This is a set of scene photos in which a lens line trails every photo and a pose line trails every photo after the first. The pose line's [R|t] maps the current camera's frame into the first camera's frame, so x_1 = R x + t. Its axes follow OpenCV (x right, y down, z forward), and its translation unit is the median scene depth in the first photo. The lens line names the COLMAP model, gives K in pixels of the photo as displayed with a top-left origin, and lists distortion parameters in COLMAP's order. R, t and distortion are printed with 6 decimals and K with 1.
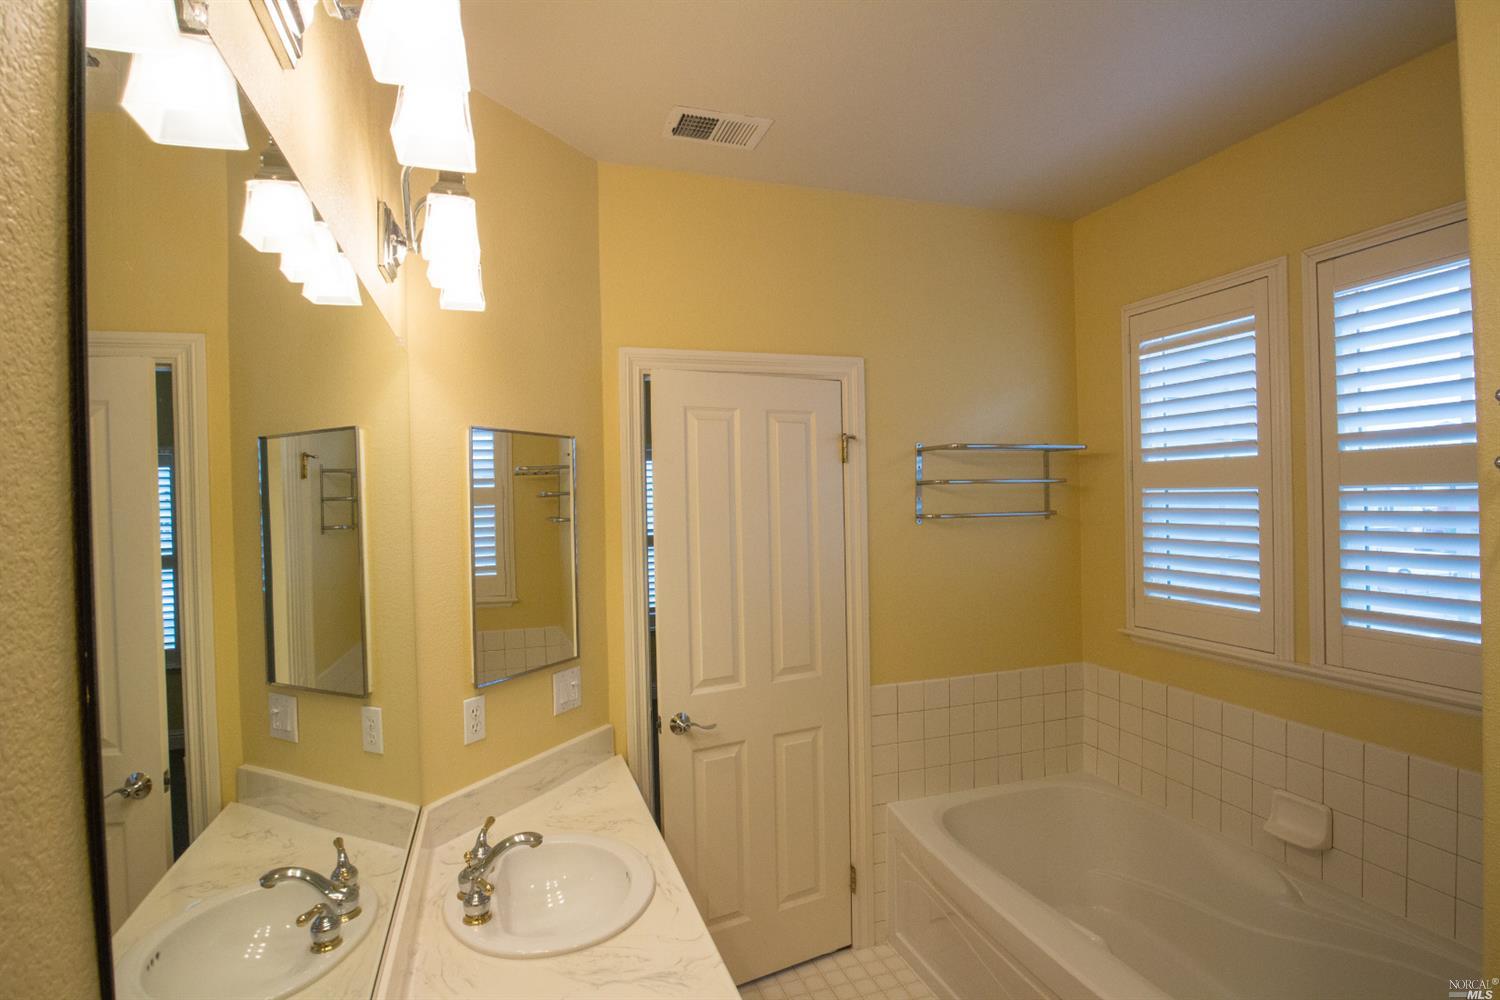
lens RADIAL K [[780.5, 0, 745.8], [0, 780.5, 489.7], [0, 0, 1]] dist [-0.020979, 0.006791]
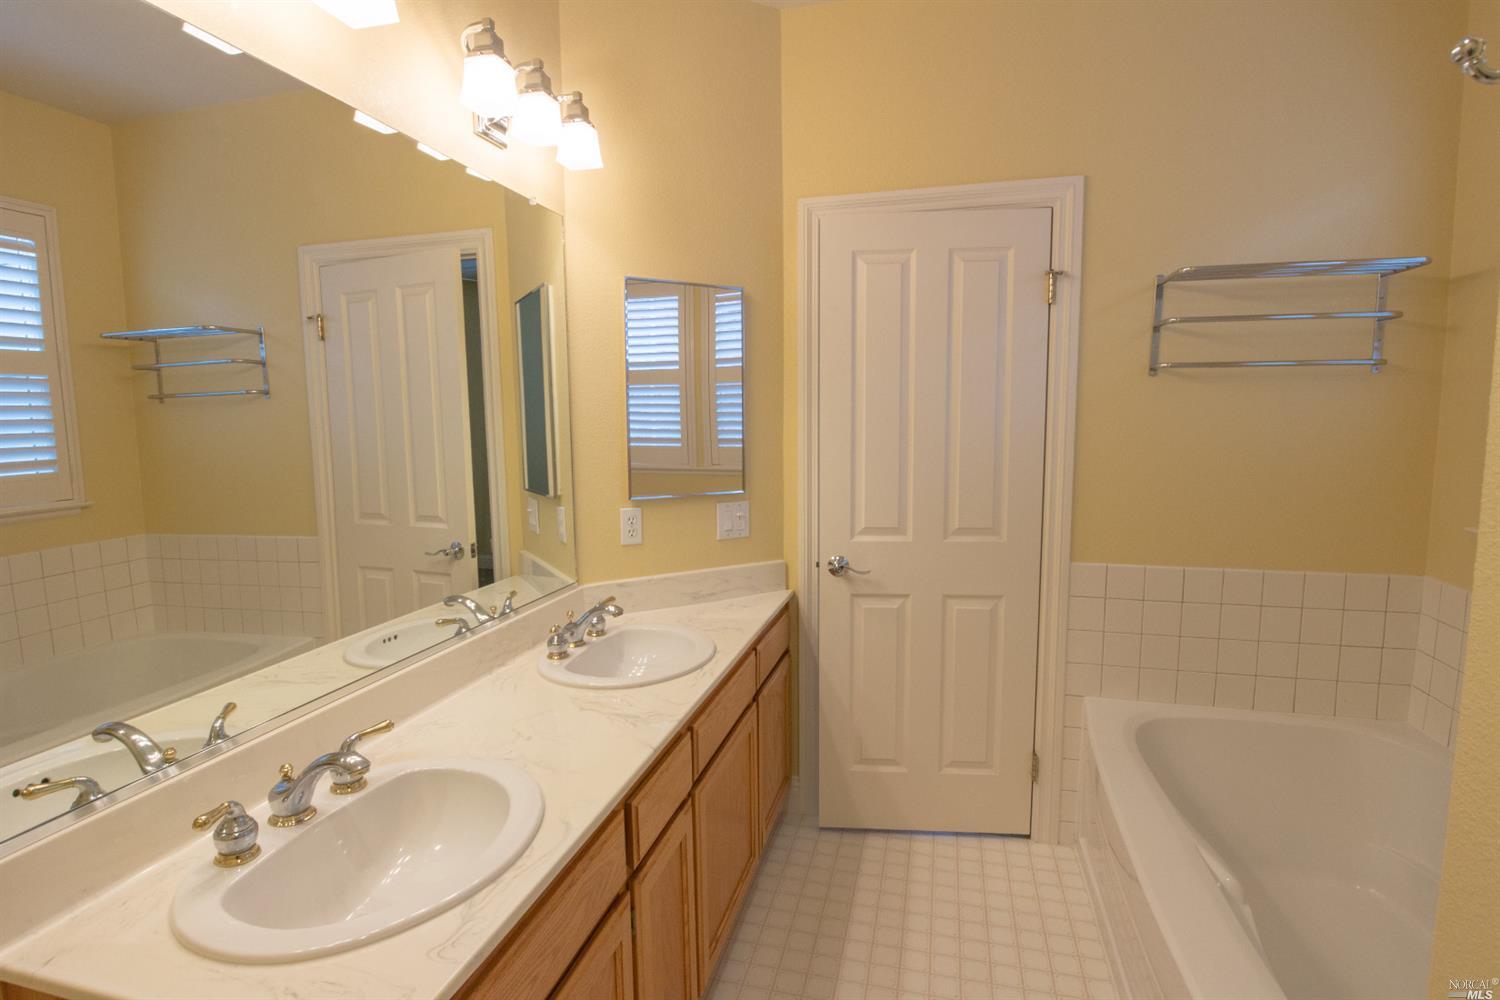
lens RADIAL K [[780.5, 0, 755.3], [0, 780.5, 493.6], [0, 0, 1]] dist [-0.020979, 0.006791]
pose [[0.827203, 0.066878, -0.557909, 0.408954], [-0.008720, 0.994300, 0.106262, 0.100299], [0.561836, -0.083035, 0.823071, 0.102839]]
